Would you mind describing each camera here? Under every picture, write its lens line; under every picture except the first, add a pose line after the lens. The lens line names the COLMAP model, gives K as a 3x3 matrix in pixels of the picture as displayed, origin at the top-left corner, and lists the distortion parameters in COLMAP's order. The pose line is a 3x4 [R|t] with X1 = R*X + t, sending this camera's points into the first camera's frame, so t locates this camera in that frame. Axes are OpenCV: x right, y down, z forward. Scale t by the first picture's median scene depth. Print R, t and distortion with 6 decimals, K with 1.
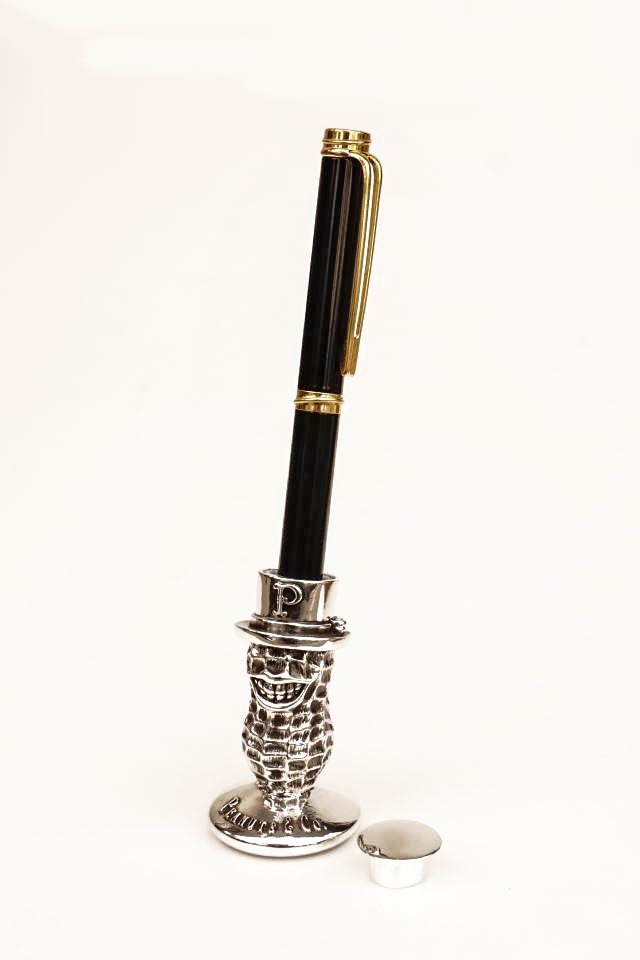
lens RADIAL K [[2960.2, 0, 317.5], [0, 2960.2, 481.2], [0, 0, 1]] dist [0.154491, 0.000000]
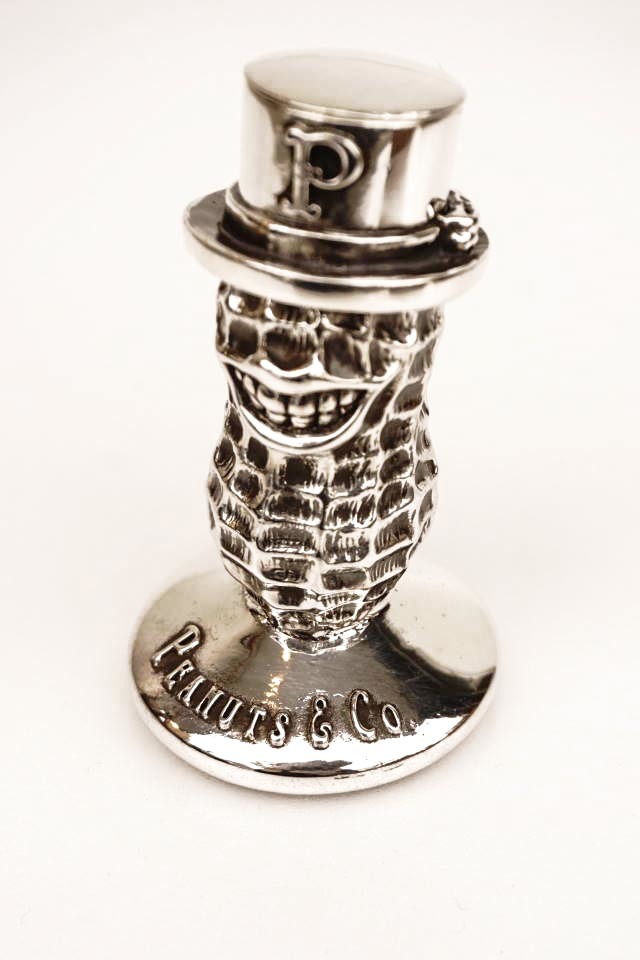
lens RADIAL K [[2960.2, 0, 319.1], [0, 2960.2, 617.5], [0, 0, 1]] dist [0.154491, 0.000000]
pose [[0.999617, 0.016509, -0.022201, -0.001369], [-0.007988, 0.940493, 0.339718, -0.032865], [0.026489, -0.339411, 0.940265, 0.629165]]
